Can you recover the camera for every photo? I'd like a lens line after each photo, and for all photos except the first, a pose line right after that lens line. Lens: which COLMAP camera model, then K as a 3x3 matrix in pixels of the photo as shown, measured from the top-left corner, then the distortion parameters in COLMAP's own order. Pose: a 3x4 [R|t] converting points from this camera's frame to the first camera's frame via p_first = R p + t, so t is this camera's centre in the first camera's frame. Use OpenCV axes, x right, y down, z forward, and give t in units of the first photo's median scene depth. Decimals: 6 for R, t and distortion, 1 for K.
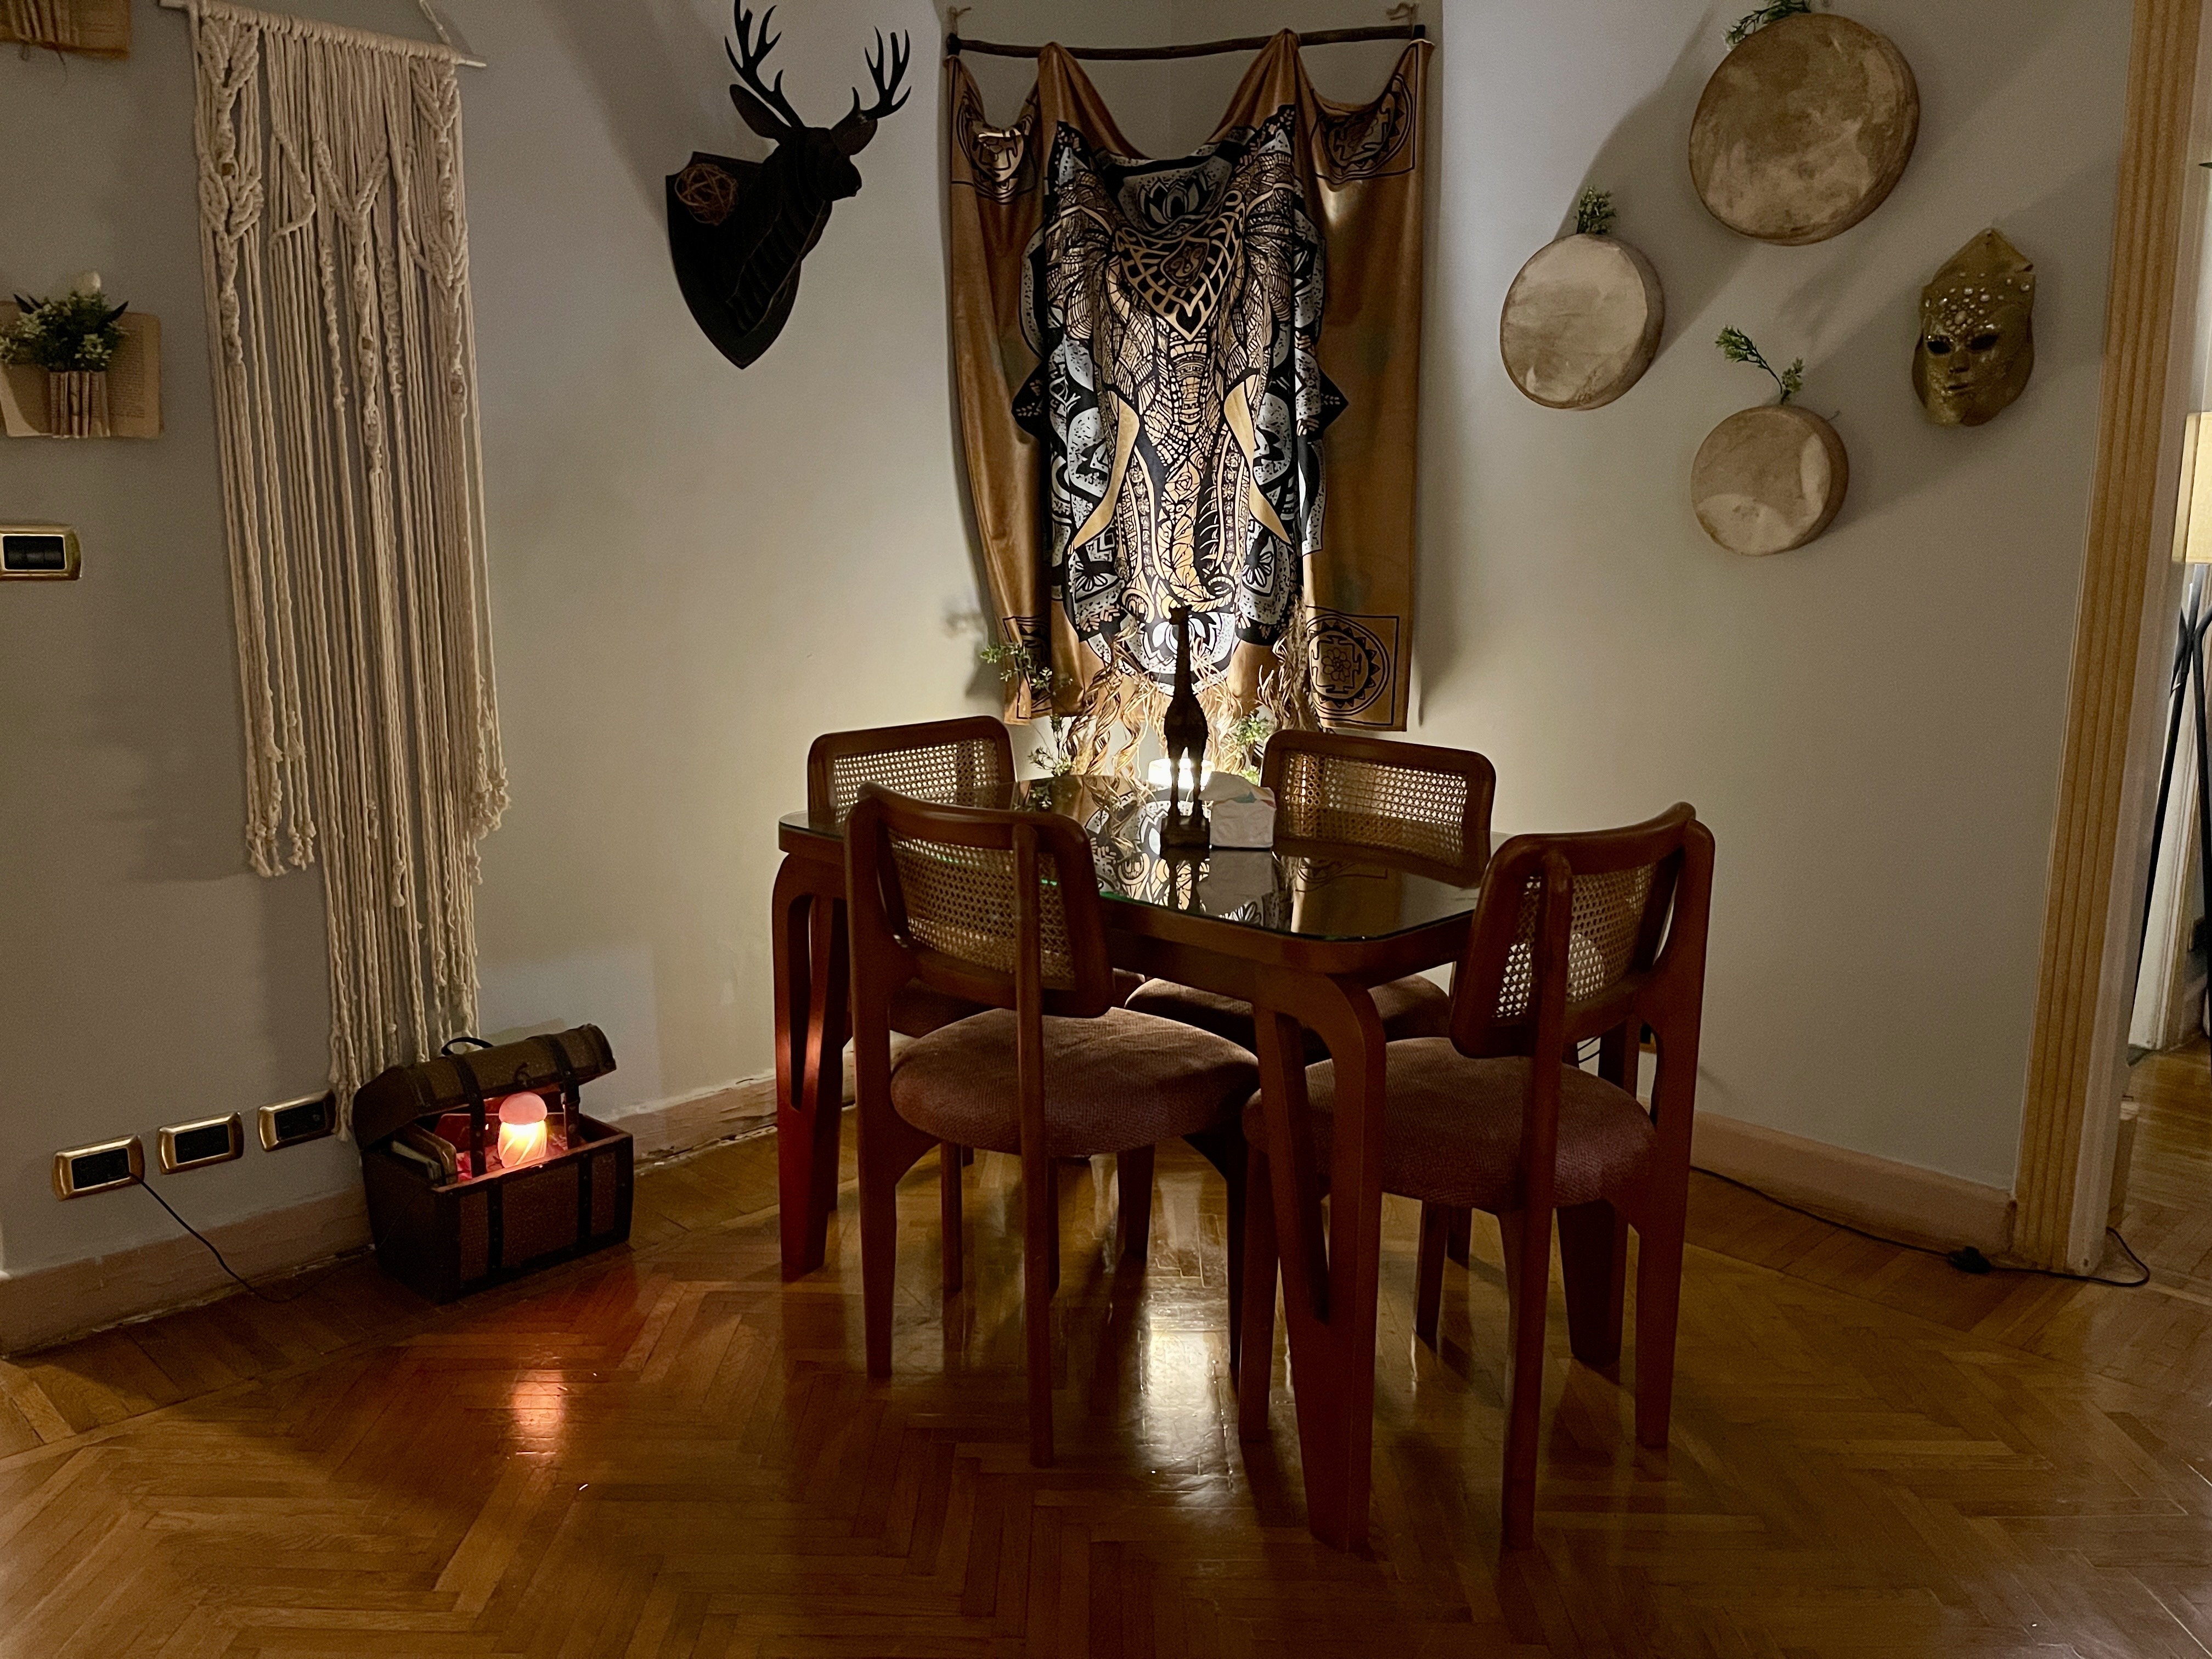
lens RADIAL K [[1637.6, 0, 1106.0], [0, 1637.6, 829.5], [0, 0, 1]] dist [0.009966, 0.002798]
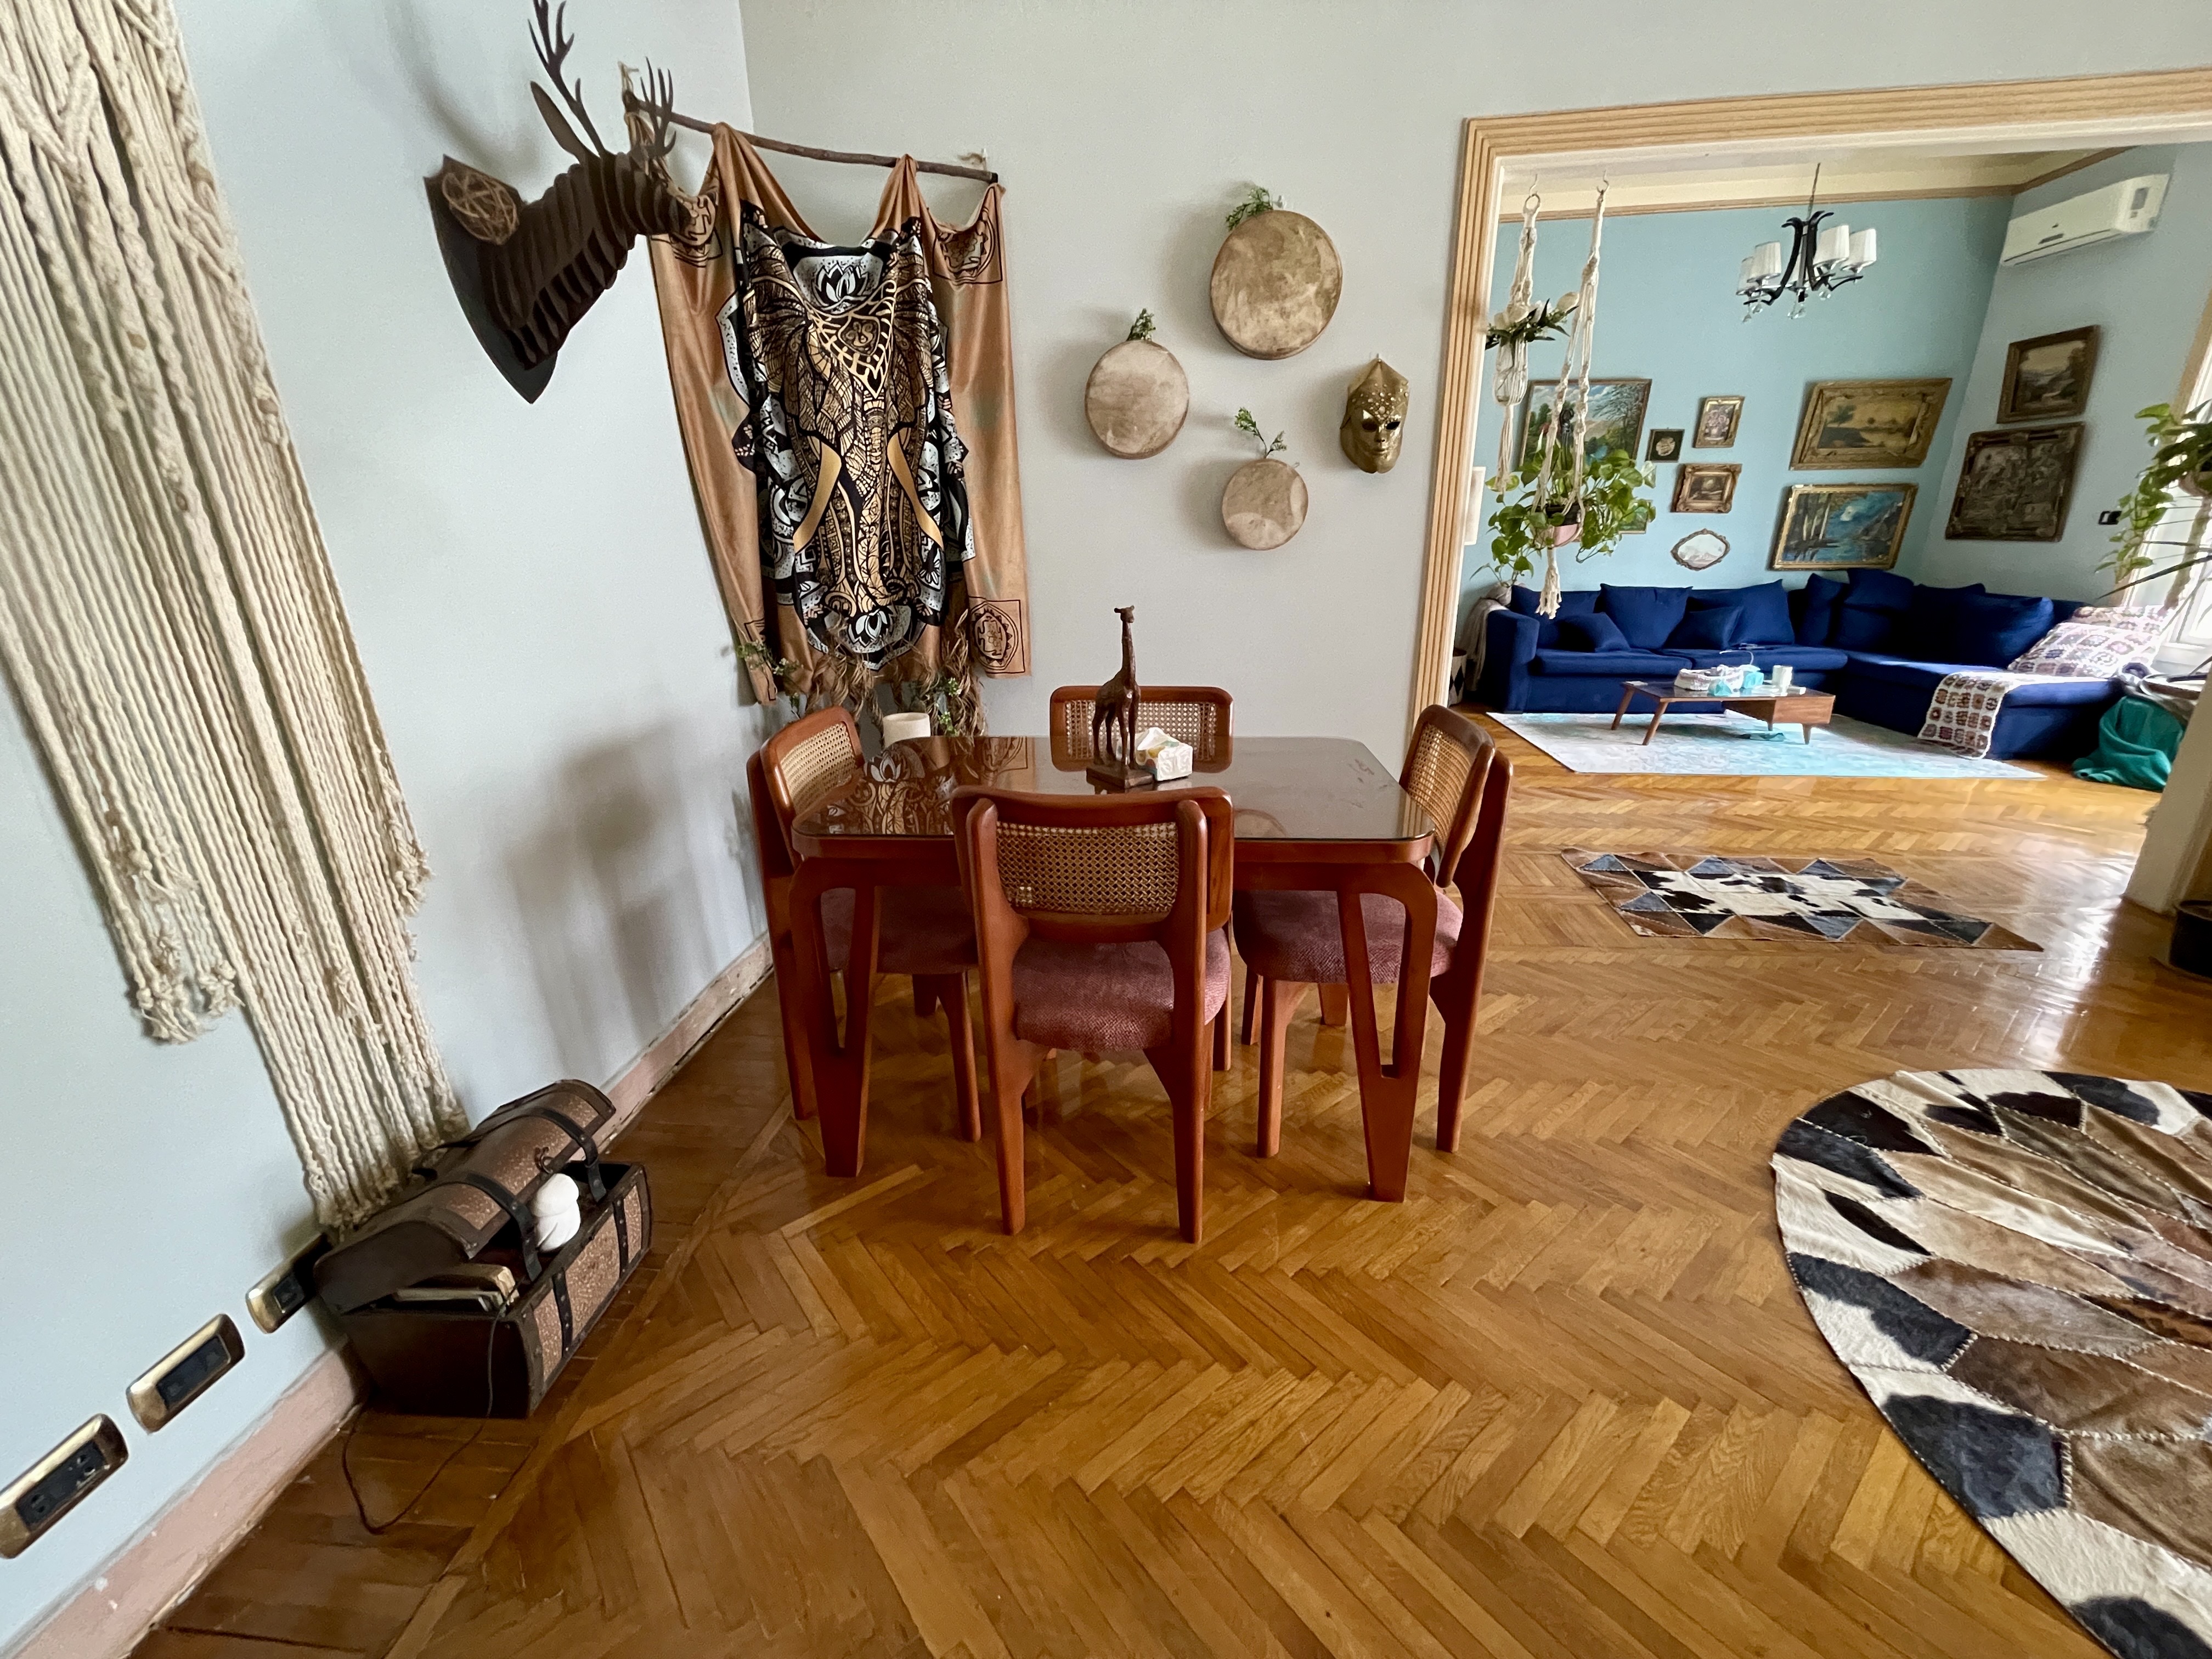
lens RADIAL K [[864.9, 0, 1095.6], [0, 864.9, 827.2], [0, 0, 1]] dist [-0.016706, -0.000301]
pose [[0.786036, -0.223096, 0.576520, -0.283759], [0.136232, 0.972194, 0.190470, -0.069075], [-0.602983, -0.071176, 0.794573, 0.313743]]
